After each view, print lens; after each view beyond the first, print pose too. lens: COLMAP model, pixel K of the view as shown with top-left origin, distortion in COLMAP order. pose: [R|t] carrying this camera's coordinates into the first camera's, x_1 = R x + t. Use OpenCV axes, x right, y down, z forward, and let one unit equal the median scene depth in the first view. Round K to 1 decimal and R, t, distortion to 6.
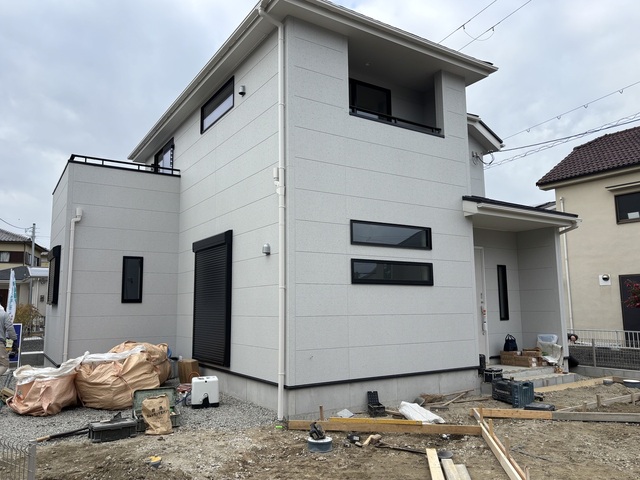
lens RADIAL K [[498.5, 0, 320.0], [0, 498.5, 240.0], [0, 0, 1]] dist [0.018063, -0.001398]
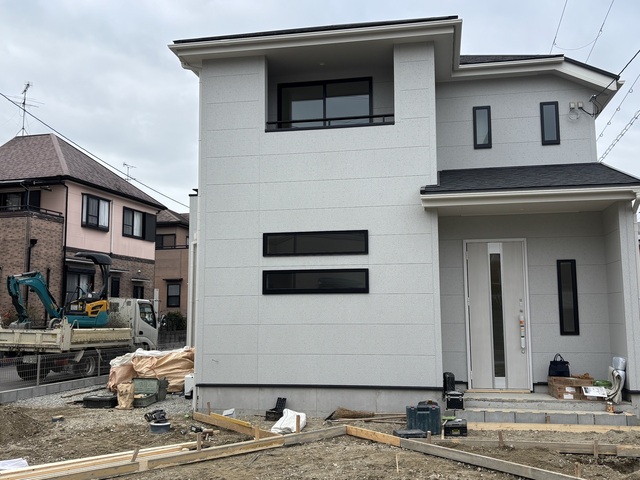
lens RADIAL K [[646.5, 0, 323.0], [0, 646.5, 227.0], [0, 0, 1]] dist [0.025144, 0.003887]
pose [[0.722006, -0.086774, -0.686424, 0.983069], [0.090559, 0.995421, -0.030582, -0.000863], [0.685935, -0.040081, 0.726558, 0.085732]]
